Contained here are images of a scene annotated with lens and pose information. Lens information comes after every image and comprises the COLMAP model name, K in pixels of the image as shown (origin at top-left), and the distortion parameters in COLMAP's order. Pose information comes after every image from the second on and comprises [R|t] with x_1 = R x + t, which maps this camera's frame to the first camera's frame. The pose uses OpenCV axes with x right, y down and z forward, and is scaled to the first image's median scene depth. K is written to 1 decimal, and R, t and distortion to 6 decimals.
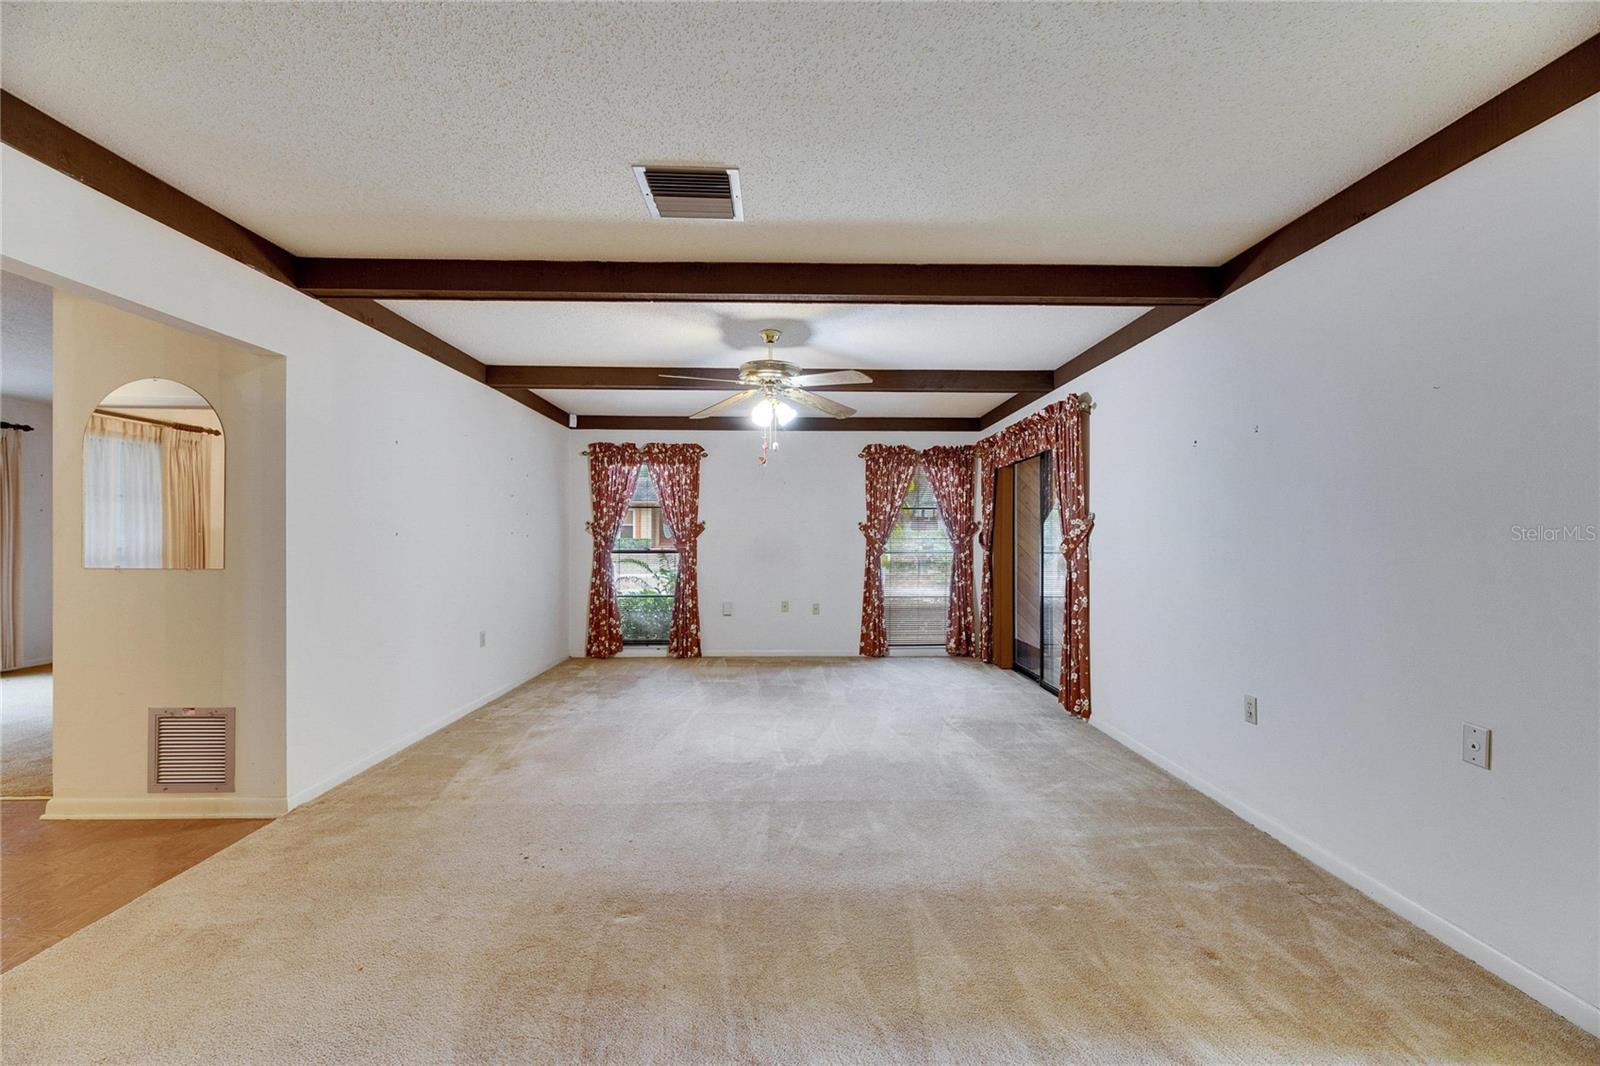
lens RADIAL K [[641.2, 0, 802.4], [0, 641.2, 536.8], [0, 0, 1]] dist [0.008972, -0.000403]
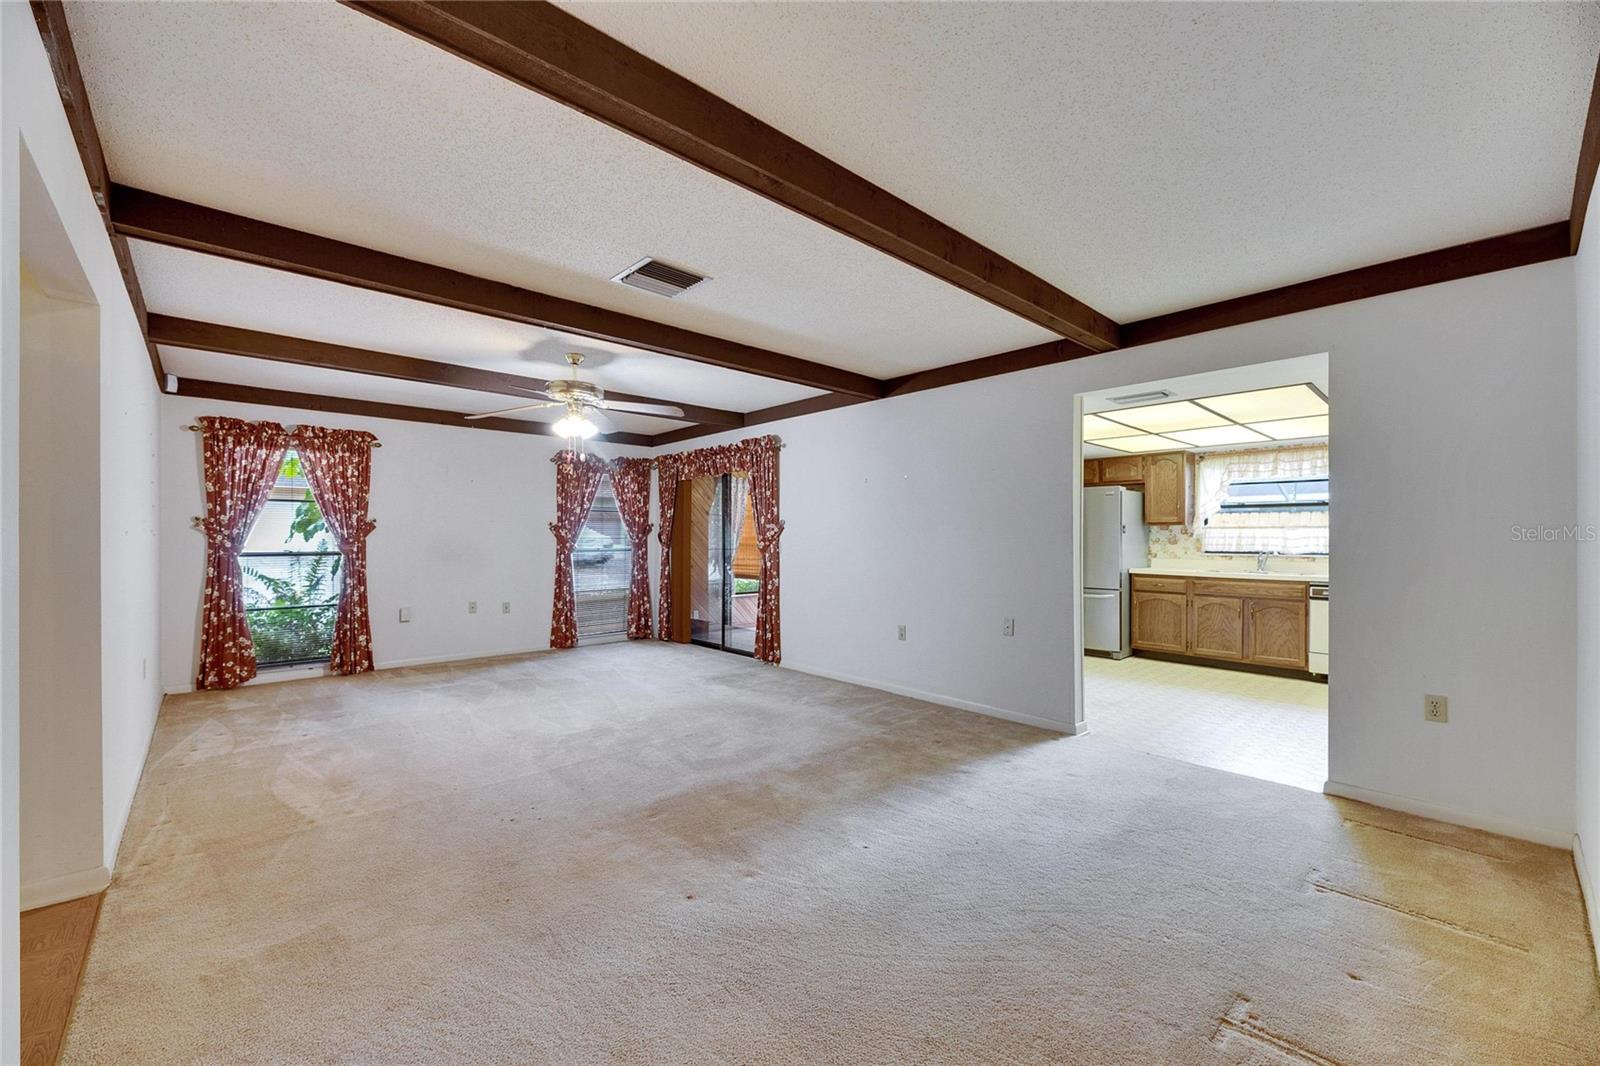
lens RADIAL K [[641.2, 0, 802.4], [0, 641.2, 536.8], [0, 0, 1]] dist [0.008972, -0.000403]
pose [[0.751125, 0.000483, 0.660160, -0.301371], [-0.000351, 1.000000, -0.000332, 0.000828], [-0.660160, 0.000018, 0.751125, -0.069742]]
